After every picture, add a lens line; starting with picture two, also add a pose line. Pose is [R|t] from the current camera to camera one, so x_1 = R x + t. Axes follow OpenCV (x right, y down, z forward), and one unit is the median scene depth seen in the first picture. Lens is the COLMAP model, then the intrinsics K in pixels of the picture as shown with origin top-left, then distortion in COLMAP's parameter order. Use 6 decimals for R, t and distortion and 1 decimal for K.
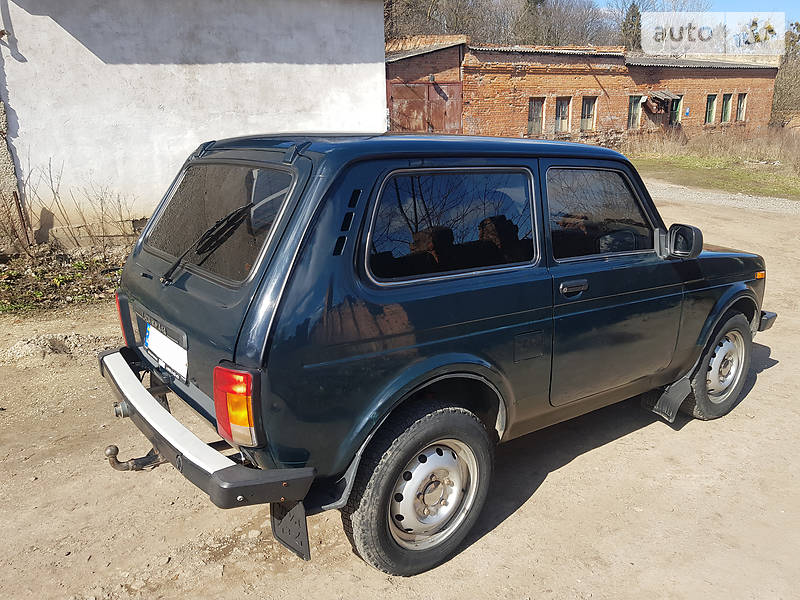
lens RADIAL K [[609.1, 0, 394.2], [0, 609.1, 306.2], [0, 0, 1]] dist [0.027927, -0.068661]
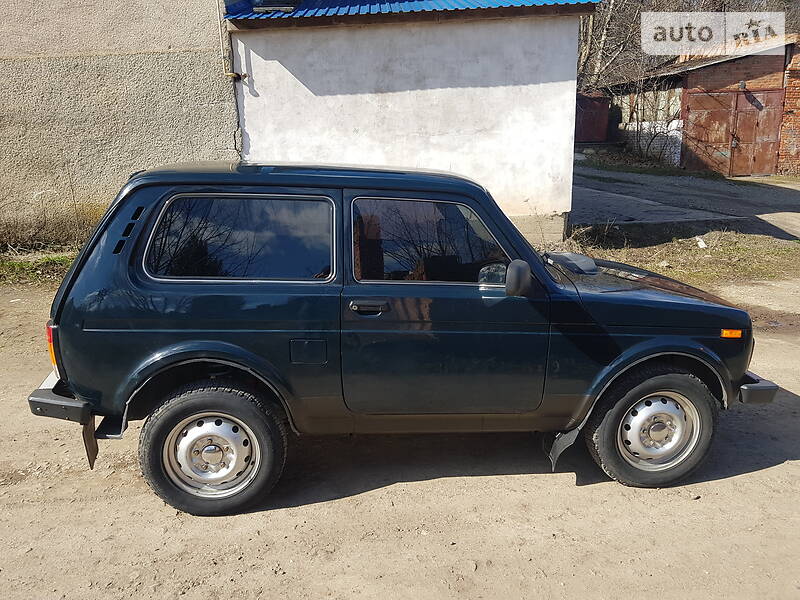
lens RADIAL K [[610.7, 0, 400.0], [0, 610.7, 300.0], [0, 0, 1]] dist [0.033445, -0.068748]
pose [[0.871091, 0.118384, -0.476641, 0.286722], [-0.131615, 0.991285, 0.005672, -0.018601], [0.473158, 0.057792, 0.879080, 0.020210]]
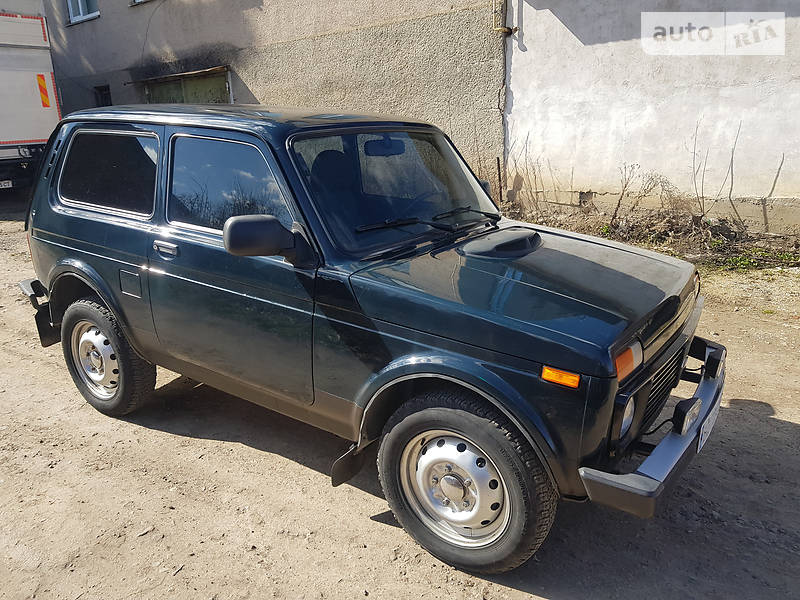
lens RADIAL K [[610.7, 0, 400.0], [0, 610.7, 300.0], [0, 0, 1]] dist [0.033445, -0.068748]
pose [[0.352053, 0.264040, -0.897965, 0.470288], [-0.245843, 0.951786, 0.183481, -0.079648], [0.903117, 0.156164, 0.399992, 0.313835]]
